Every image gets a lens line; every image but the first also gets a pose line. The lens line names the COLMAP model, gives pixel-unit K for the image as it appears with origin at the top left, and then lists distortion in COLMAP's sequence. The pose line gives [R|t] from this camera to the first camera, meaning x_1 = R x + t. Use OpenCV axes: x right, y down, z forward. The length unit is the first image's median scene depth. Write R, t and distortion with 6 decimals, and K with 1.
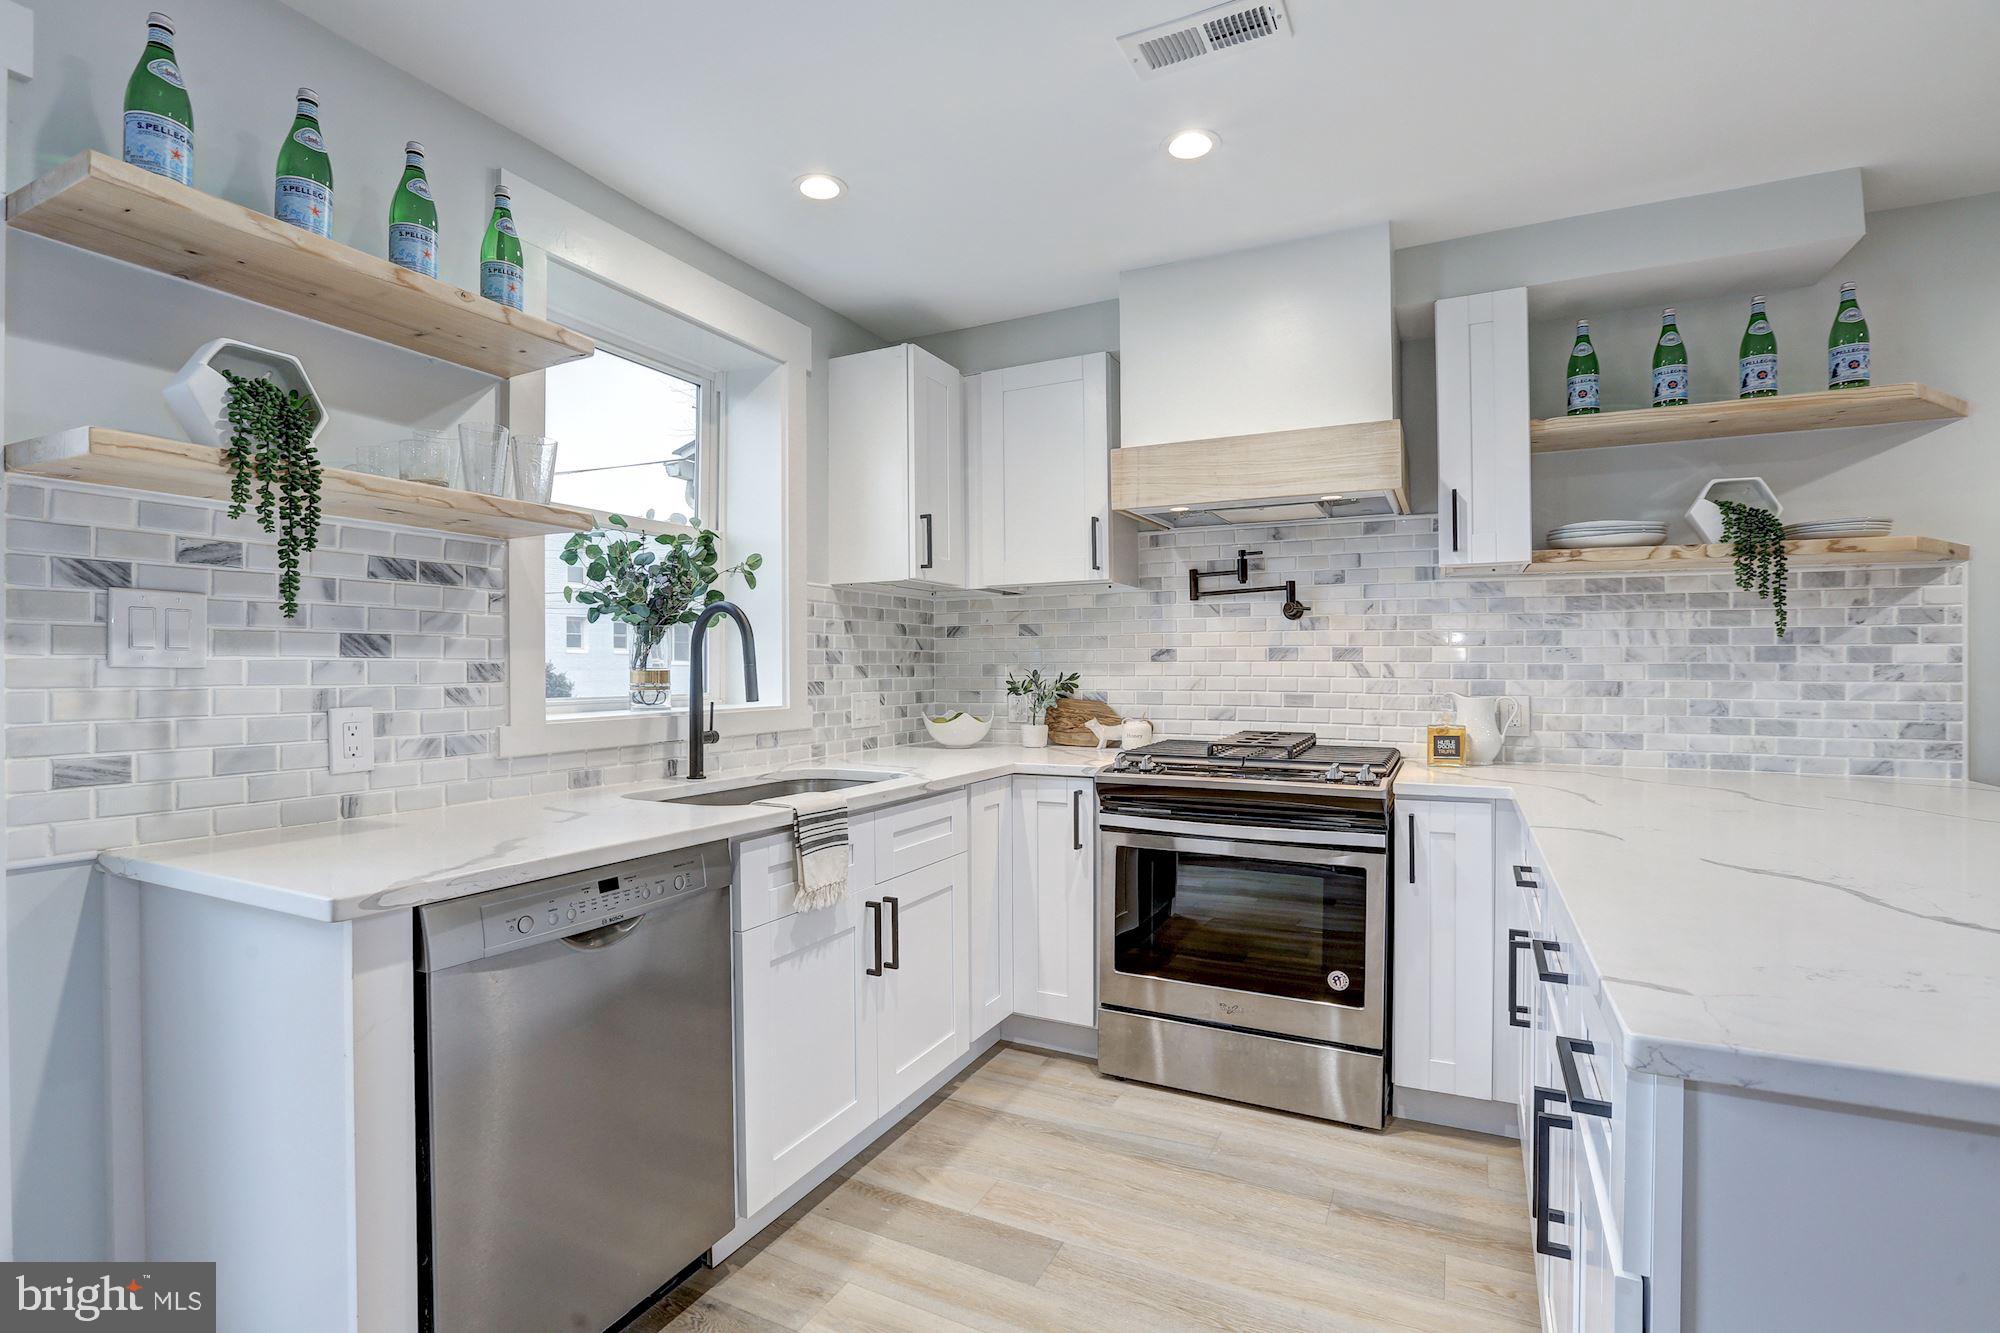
lens RADIAL K [[916.7, 0, 996.3], [0, 916.7, 675.1], [0, 0, 1]] dist [-0.031524, 0.006910]
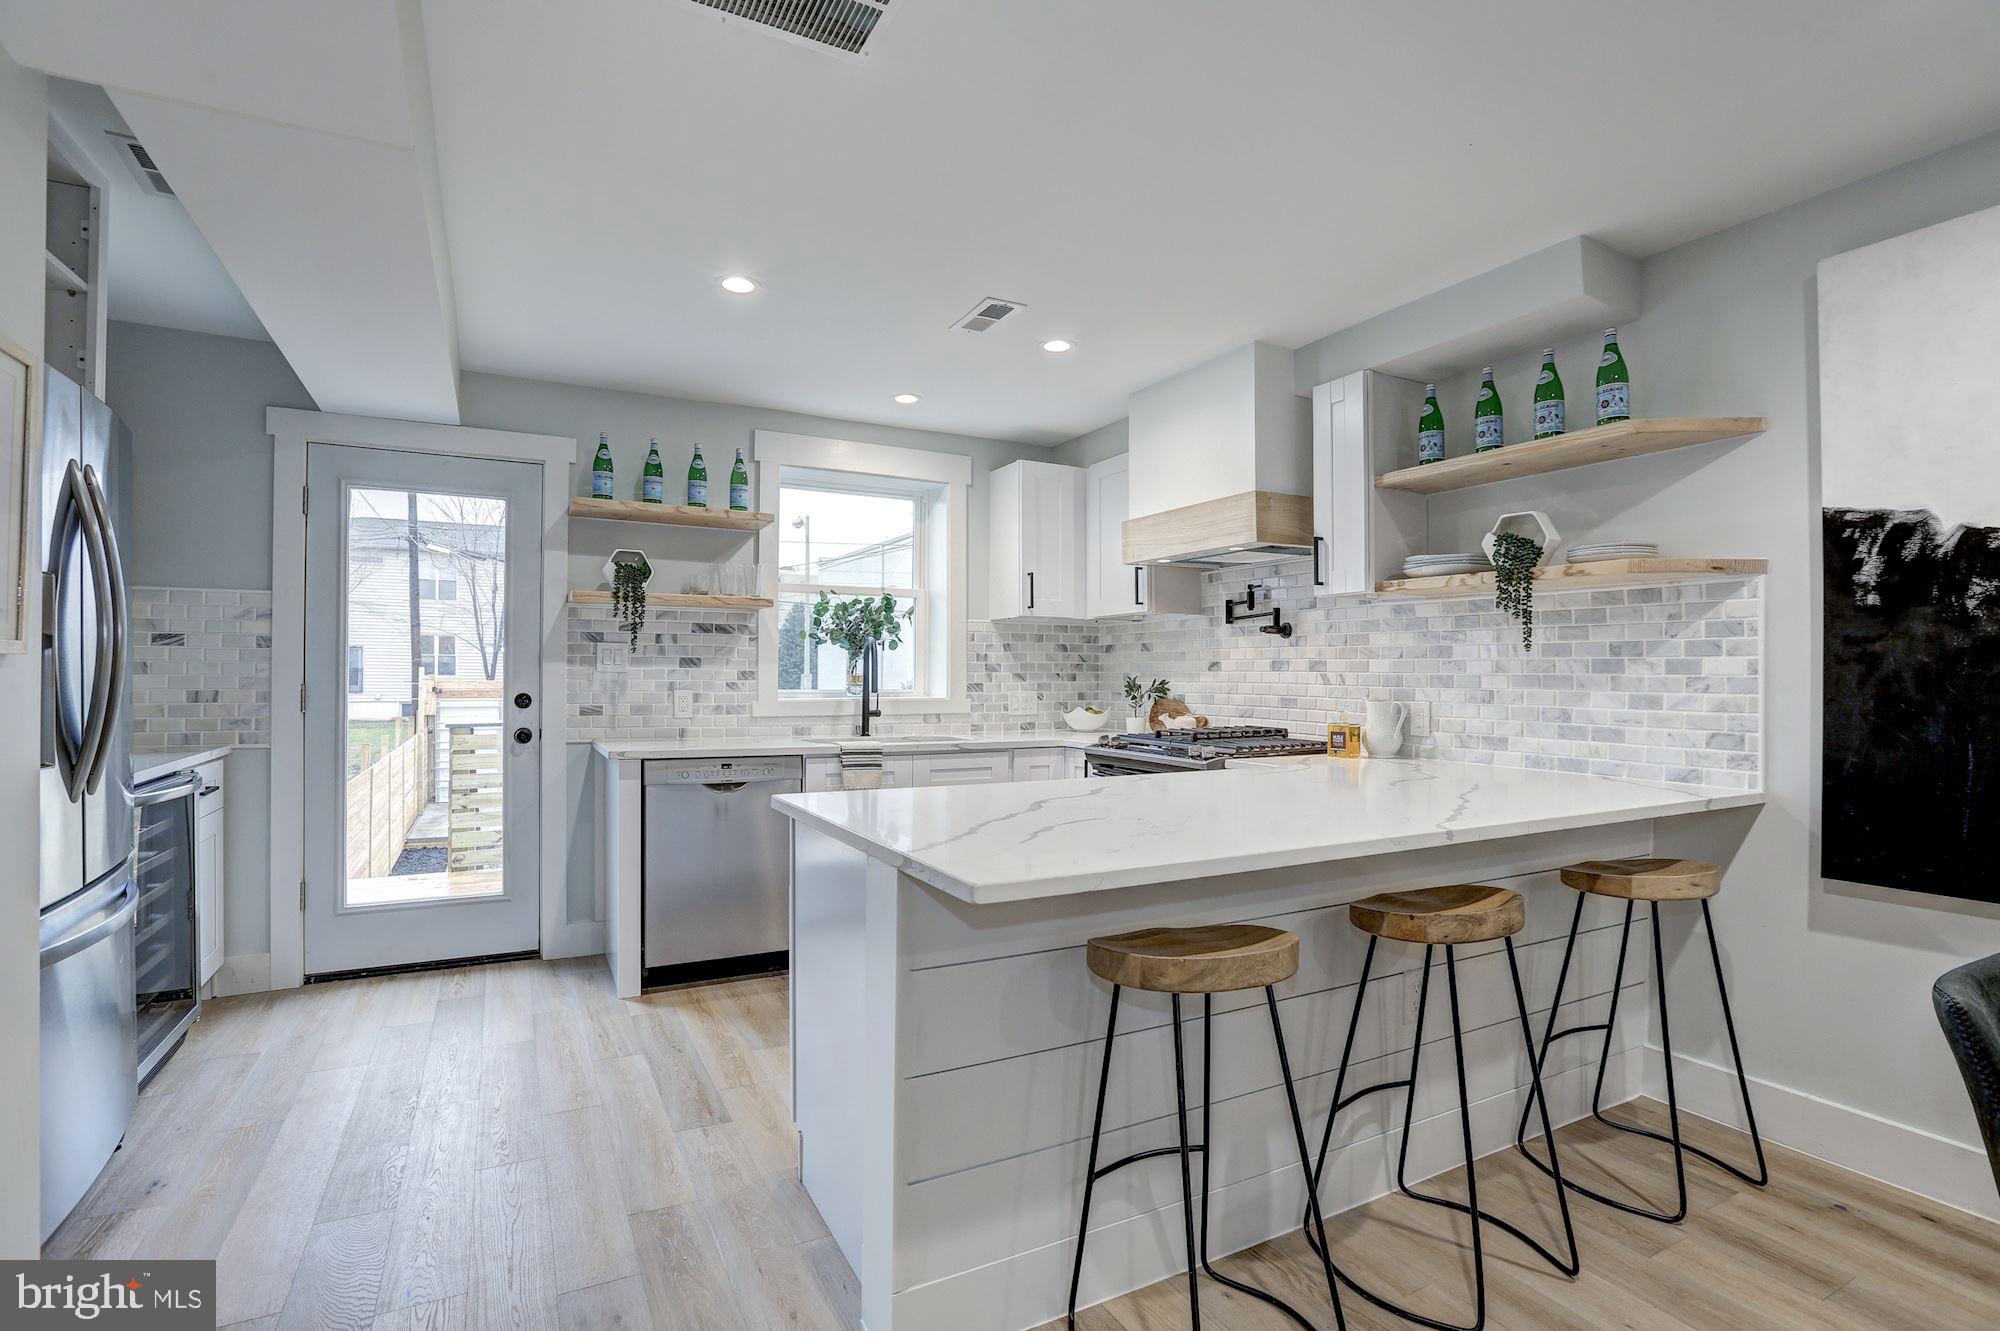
lens RADIAL K [[916.7, 0, 981.1], [0, 916.7, 669.4], [0, 0, 1]] dist [-0.031524, 0.006910]
pose [[0.811111, 0.002679, -0.584886, 0.902793], [-0.011689, 0.999864, -0.011631, 0.001761], [0.584775, 0.016271, 0.811032, -0.319672]]
